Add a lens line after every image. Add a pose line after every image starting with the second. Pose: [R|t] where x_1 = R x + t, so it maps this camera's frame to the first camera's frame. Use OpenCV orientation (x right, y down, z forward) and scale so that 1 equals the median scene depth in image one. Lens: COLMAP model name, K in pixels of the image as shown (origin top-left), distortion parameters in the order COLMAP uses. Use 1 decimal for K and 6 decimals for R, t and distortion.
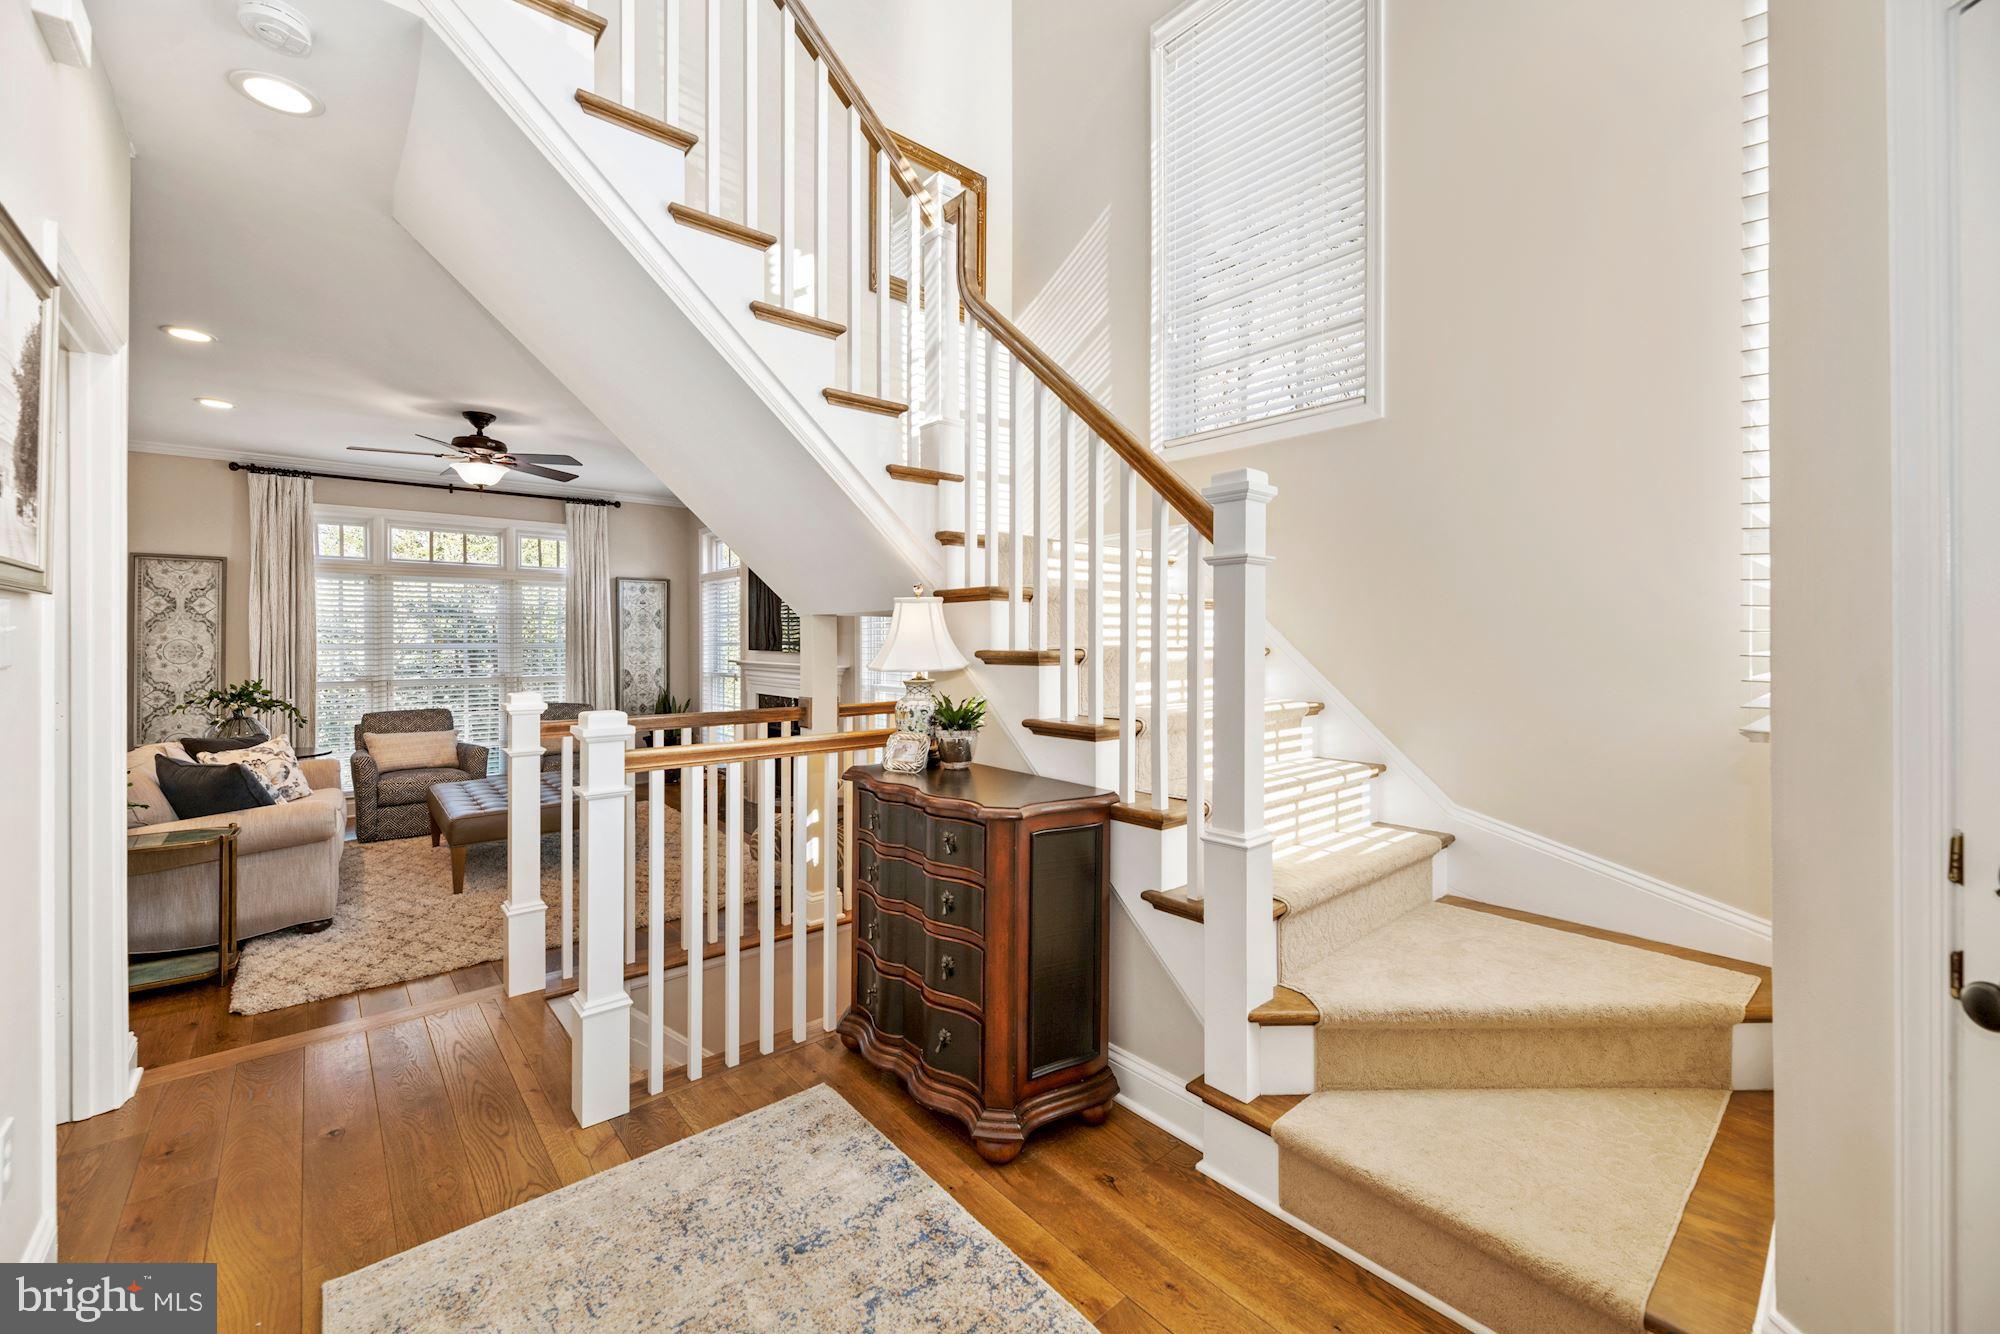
lens RADIAL K [[807.7, 0, 1009.0], [0, 807.7, 642.8], [0, 0, 1]] dist [0.007828, -0.002874]
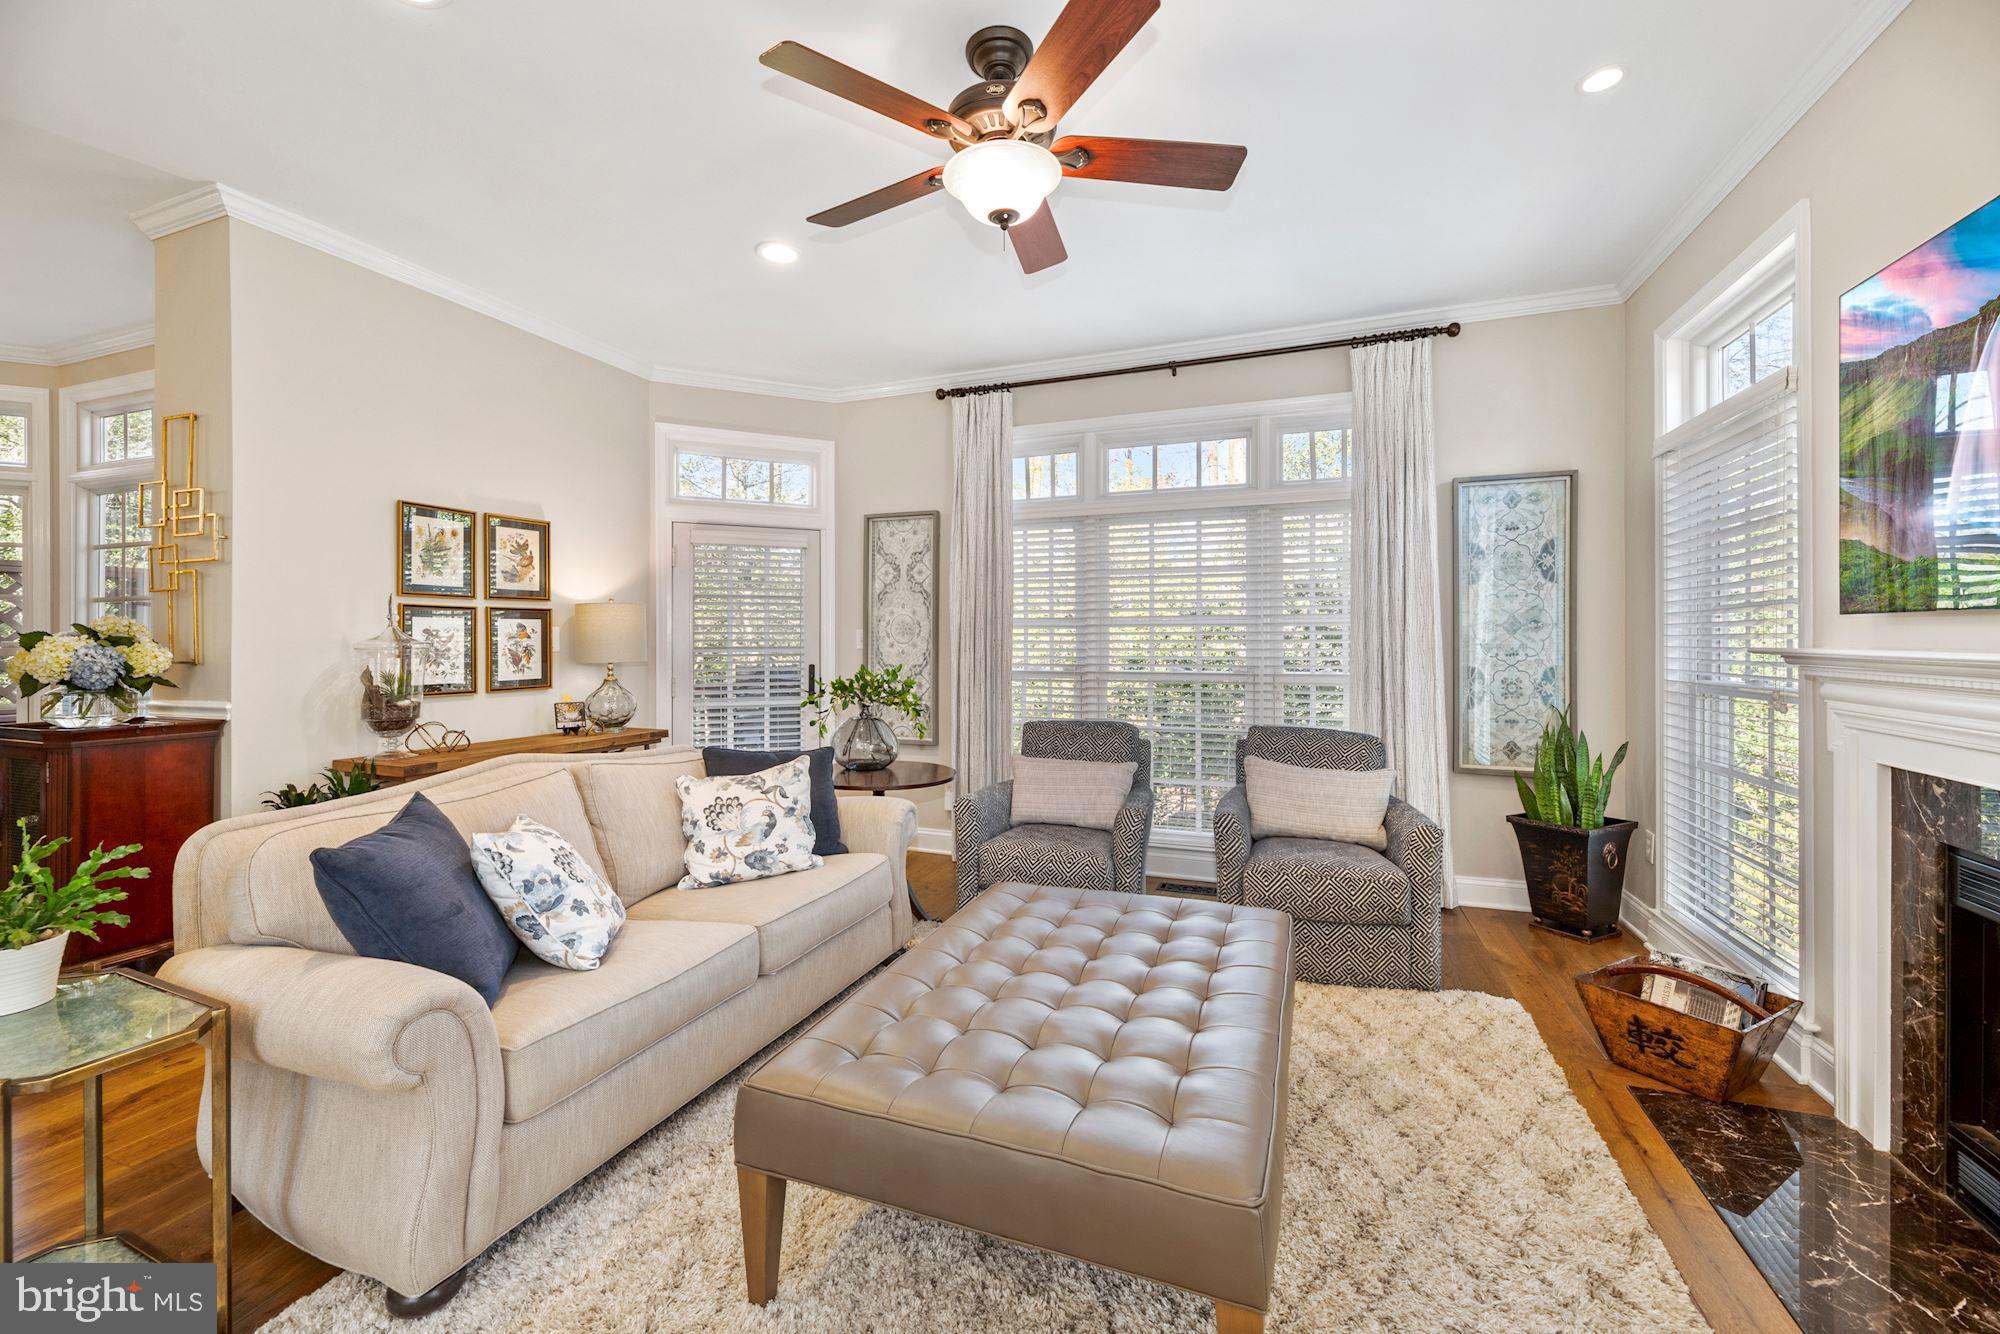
lens RADIAL K [[807.7, 0, 1000.3], [0, 807.7, 636.6], [0, 0, 1]] dist [0.007828, -0.002874]
pose [[0.483101, -0.003407, -0.875558, -0.239980], [-0.001532, 0.999988, -0.004737, 0.021918], [0.875564, 0.003630, 0.483089, 0.669237]]
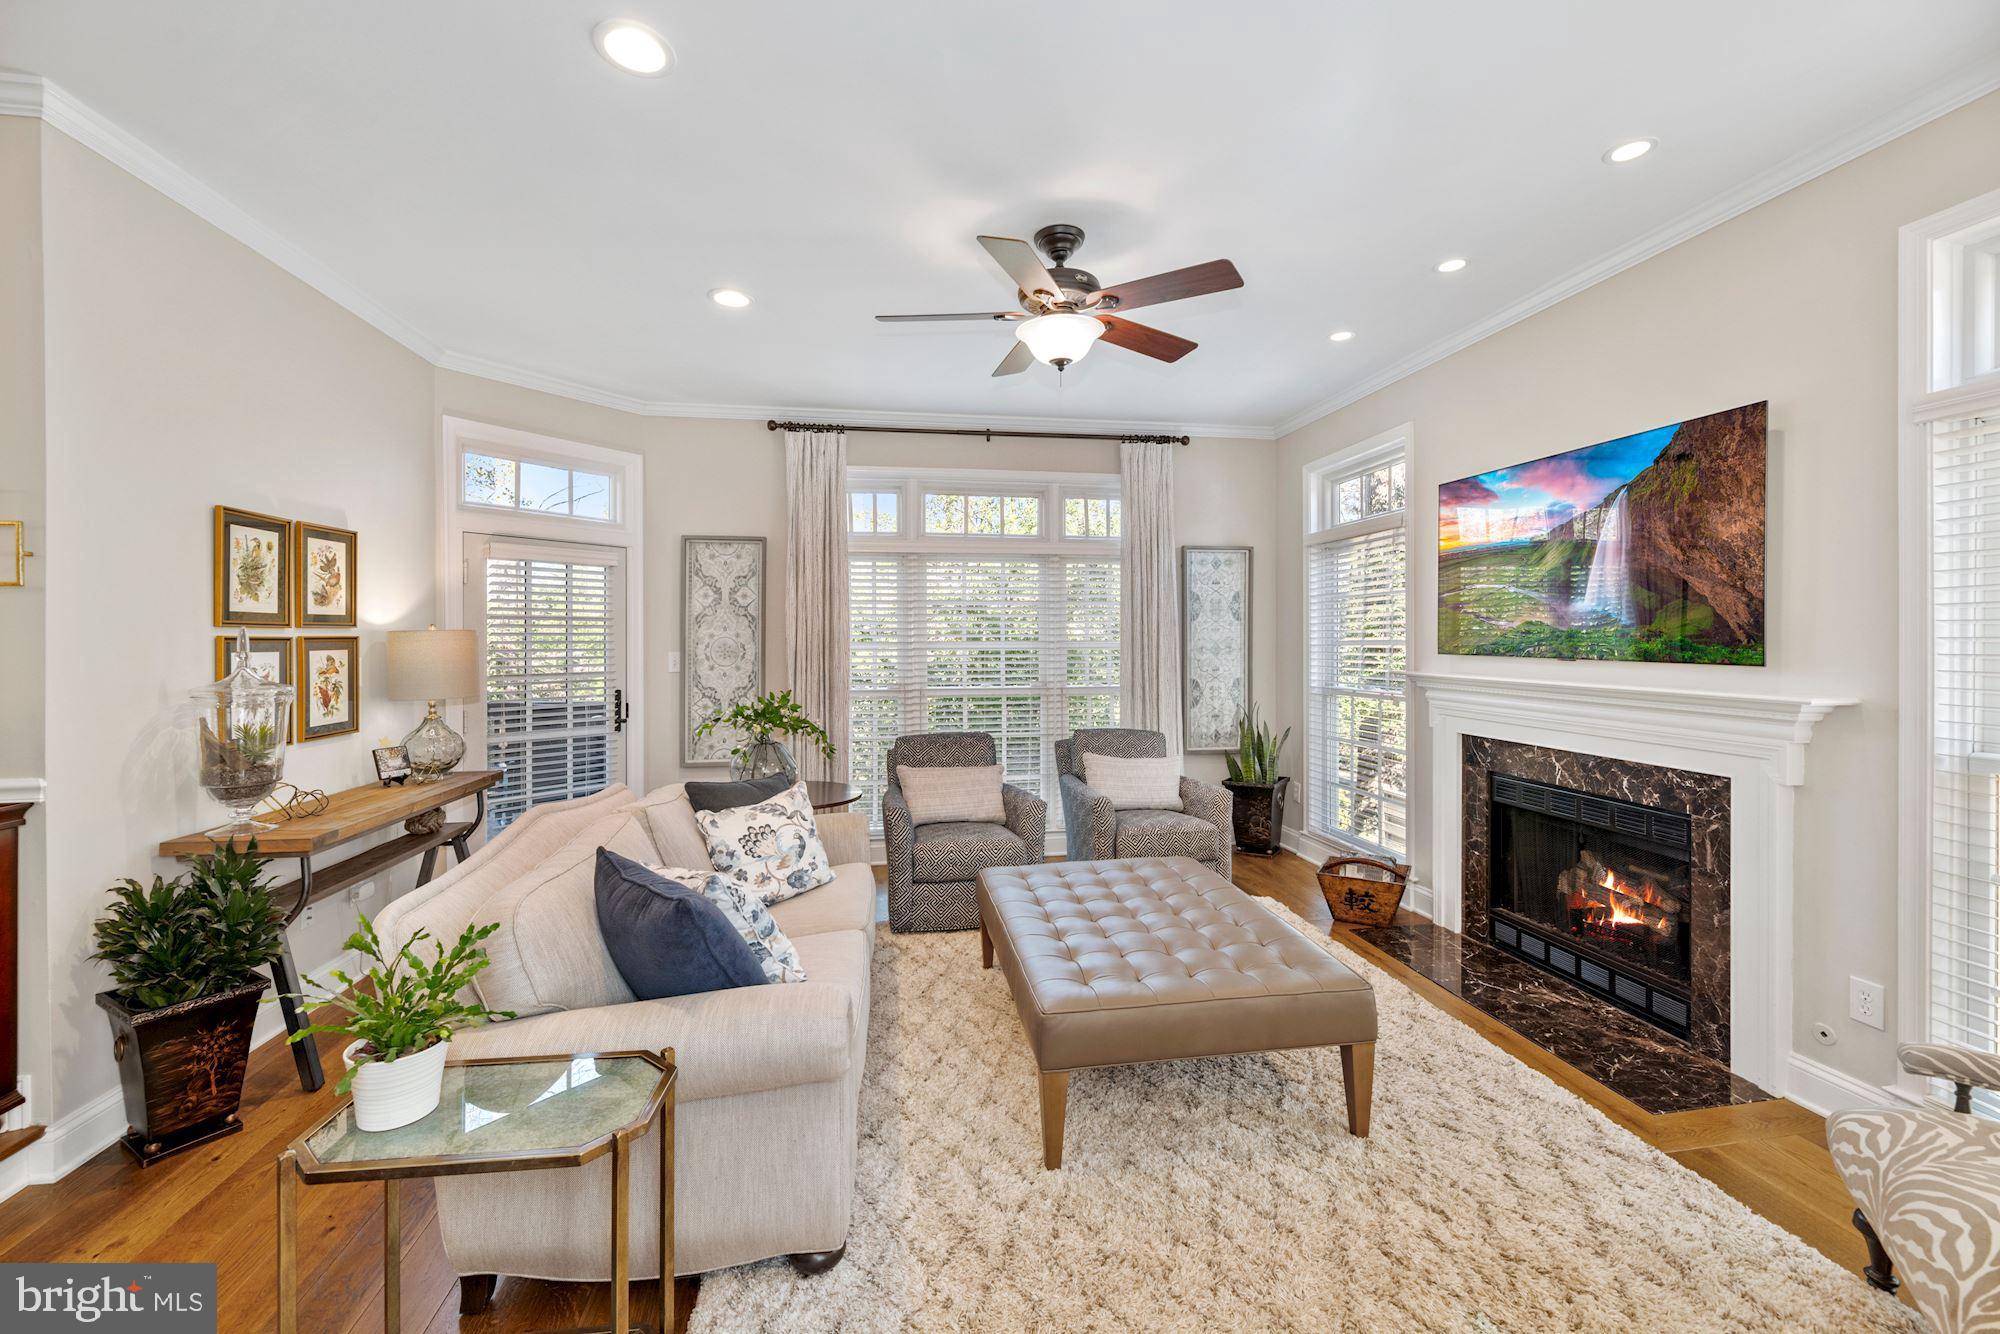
lens RADIAL K [[807.7, 0, 1004.6], [0, 807.7, 640.3], [0, 0, 1]] dist [0.007828, -0.002874]
pose [[0.858326, -0.000547, -0.513104, -0.334315], [0.000401, 1.000000, -0.000396, -0.000397], [0.513104, 0.000134, 0.858327, 0.418845]]
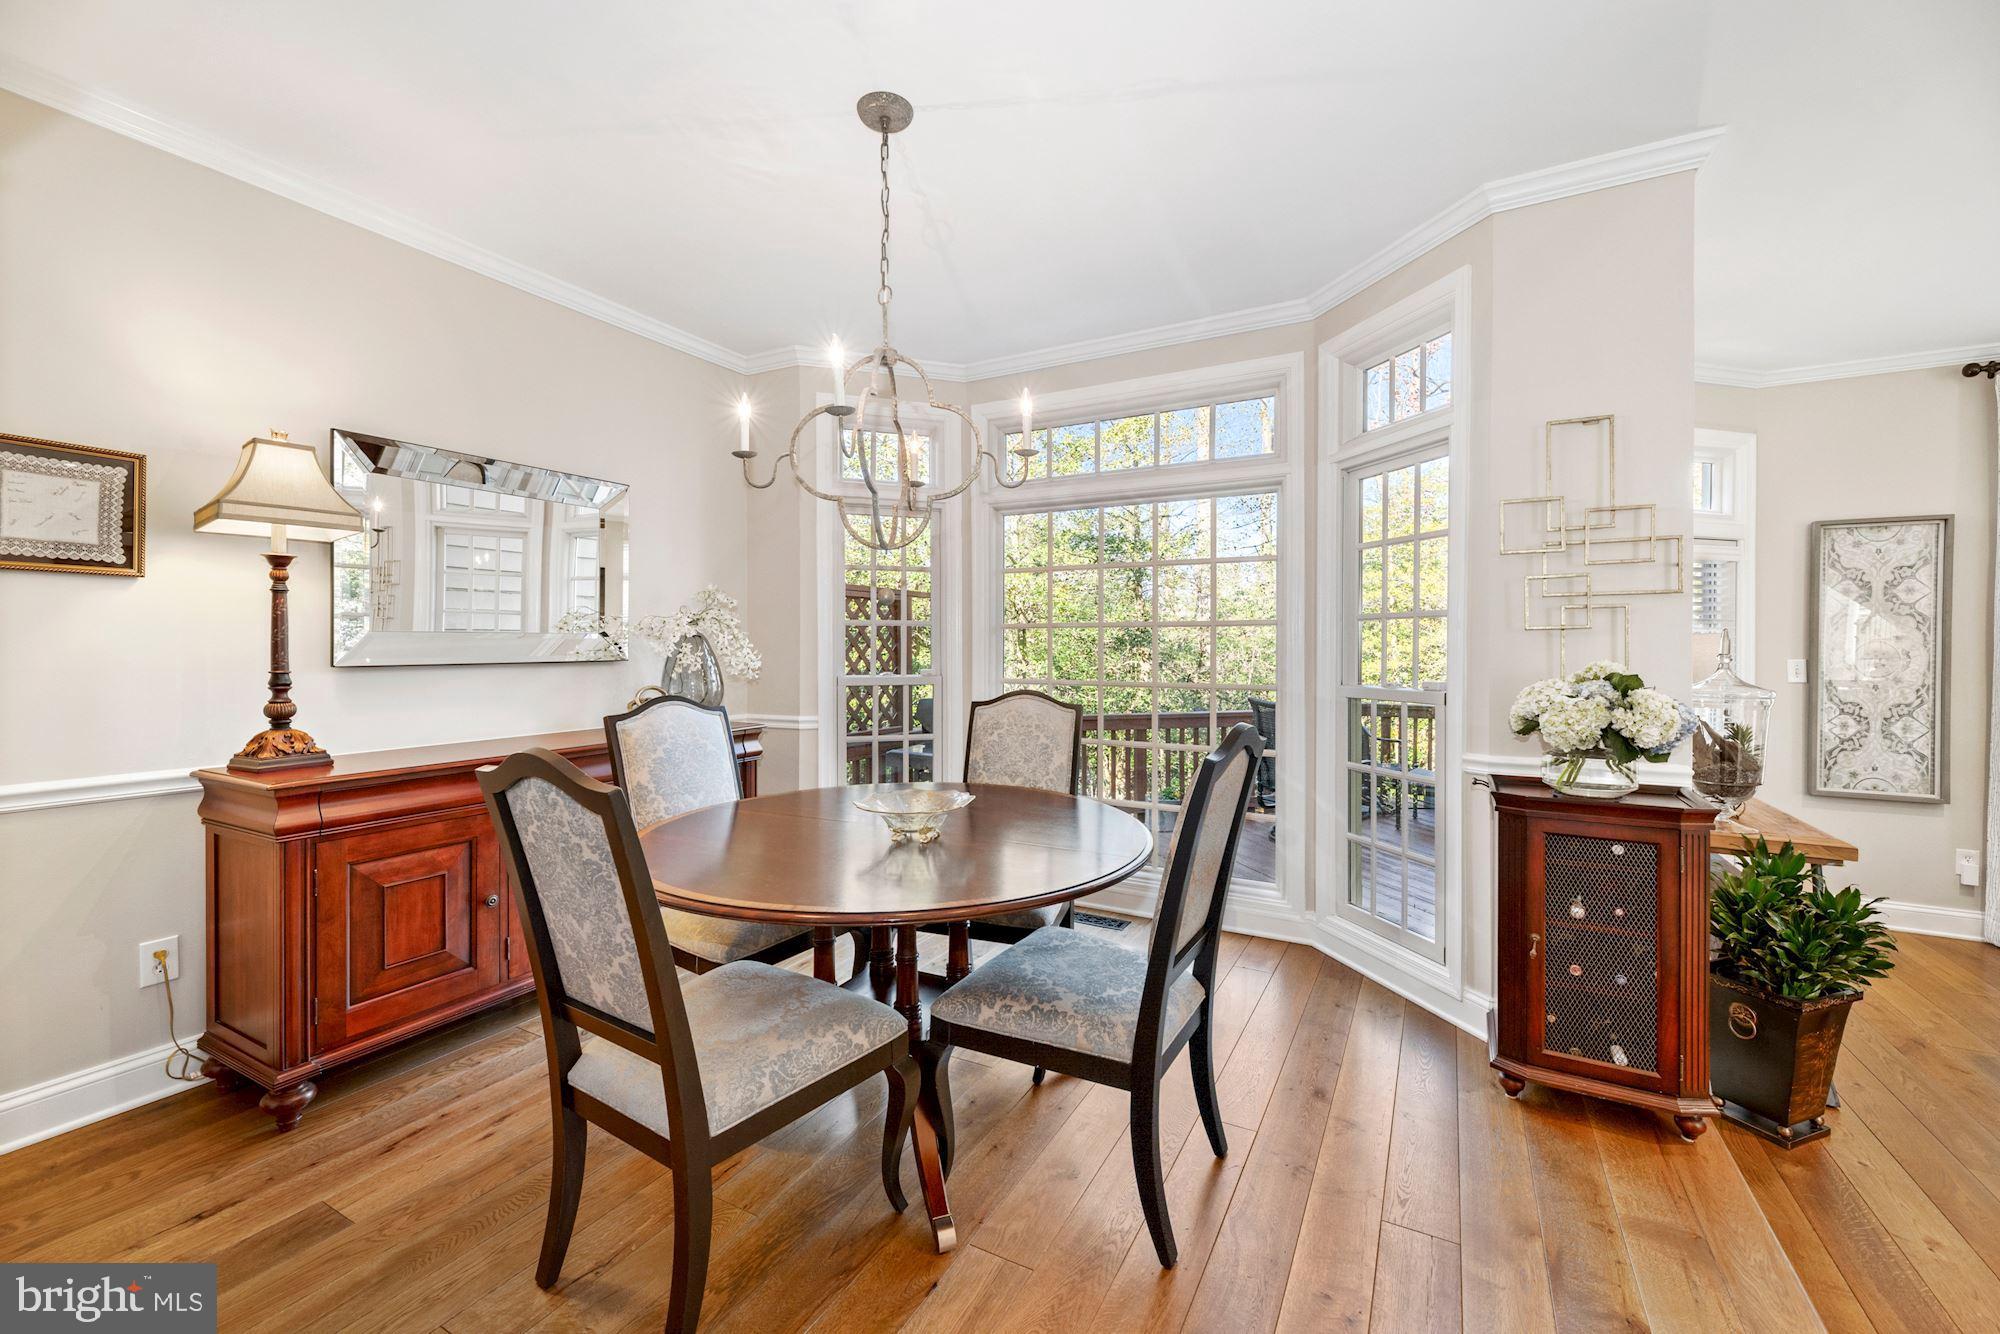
lens RADIAL K [[807.7, 0, 988.0], [0, 807.7, 641.6], [0, 0, 1]] dist [0.007828, -0.002874]
pose [[0.348190, 0.002398, -0.937421, -0.623058], [-0.007098, 0.999975, -0.000078, 0.001209], [0.937397, 0.006681, 0.348198, 0.054587]]
